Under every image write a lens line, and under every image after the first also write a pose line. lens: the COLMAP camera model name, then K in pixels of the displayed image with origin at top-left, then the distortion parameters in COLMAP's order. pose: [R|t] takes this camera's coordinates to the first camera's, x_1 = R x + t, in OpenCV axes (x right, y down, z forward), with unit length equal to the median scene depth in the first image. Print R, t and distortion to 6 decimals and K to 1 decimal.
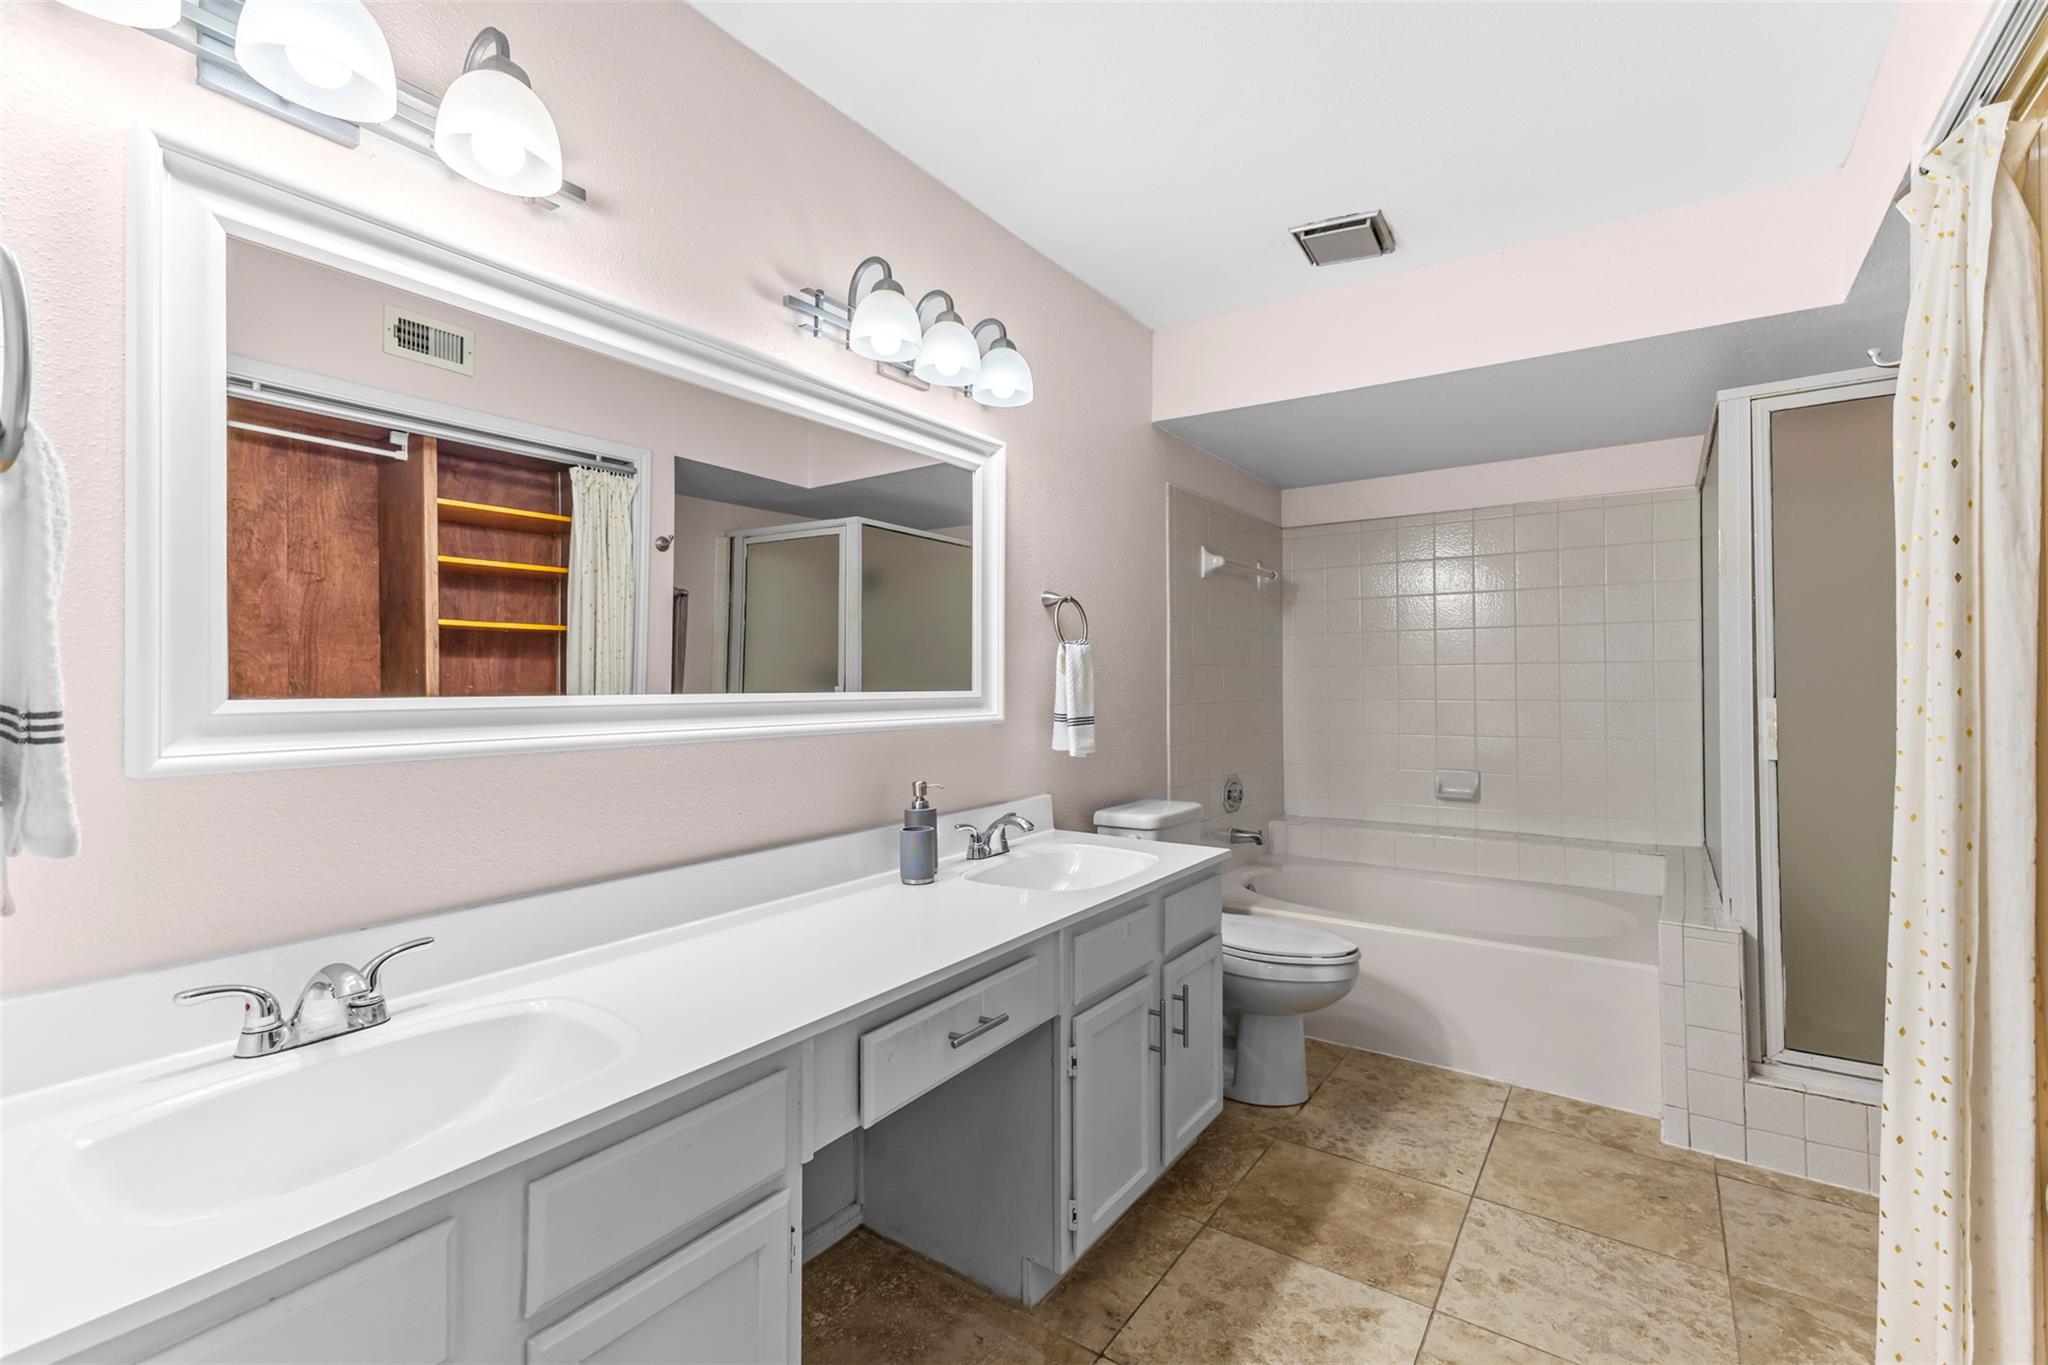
lens RADIAL K [[878.6, 0, 1024.3], [0, 878.6, 674.9], [0, 0, 1]] dist [0.013811, -0.004209]
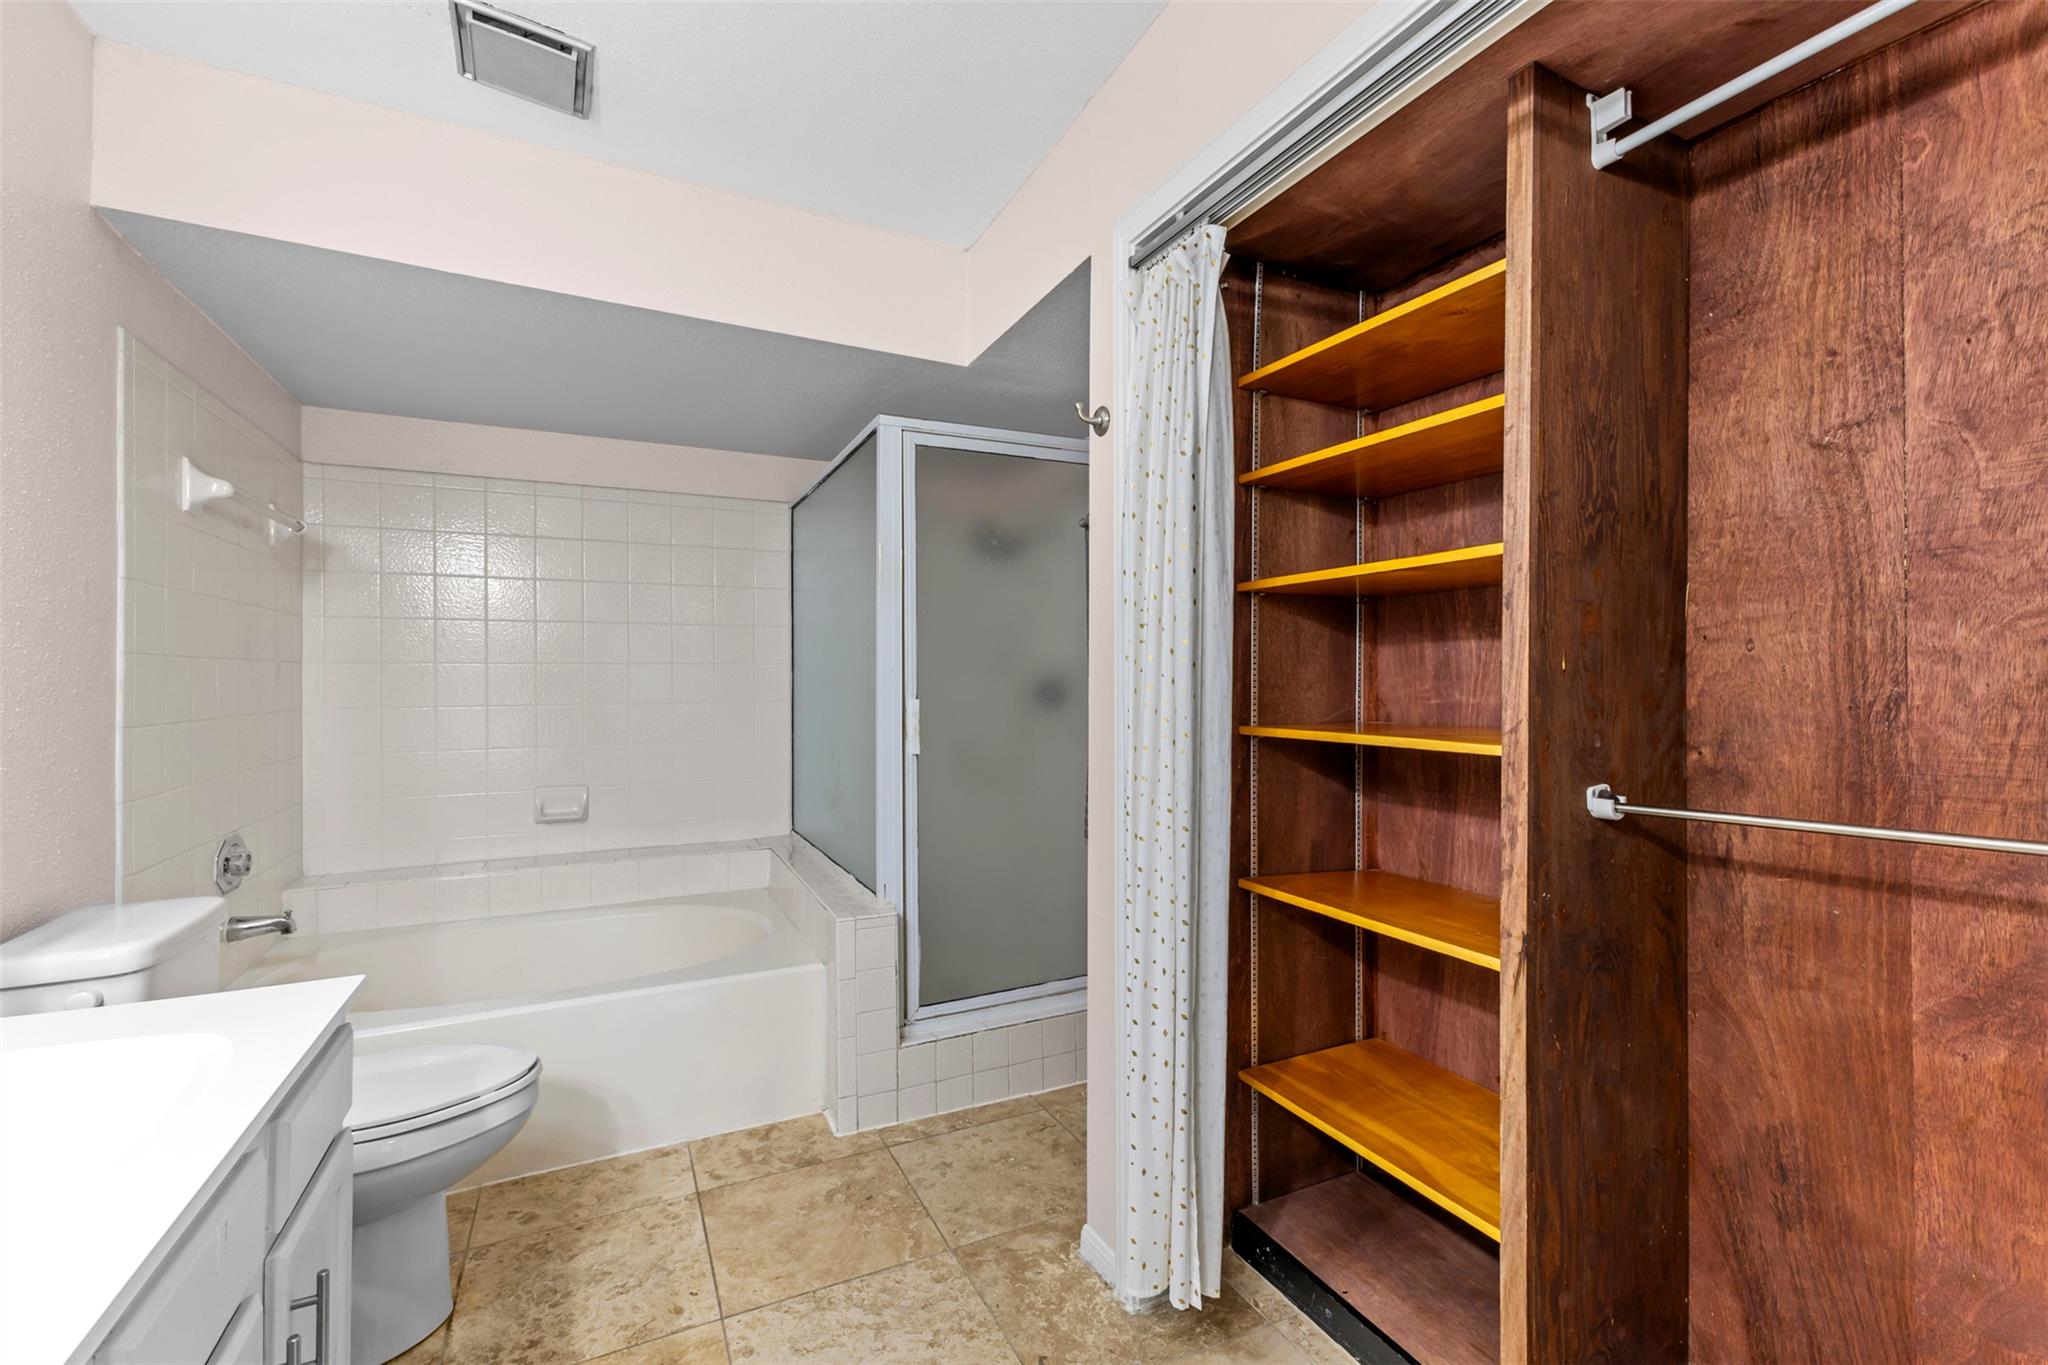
lens RADIAL K [[878.6, 0, 1024.3], [0, 878.6, 674.9], [0, 0, 1]] dist [0.013811, -0.004209]
pose [[0.491715, 0.004709, 0.870744, -0.058441], [-0.006289, 0.999979, -0.001857, -0.003133], [-0.870734, -0.004563, 0.491734, 0.306606]]
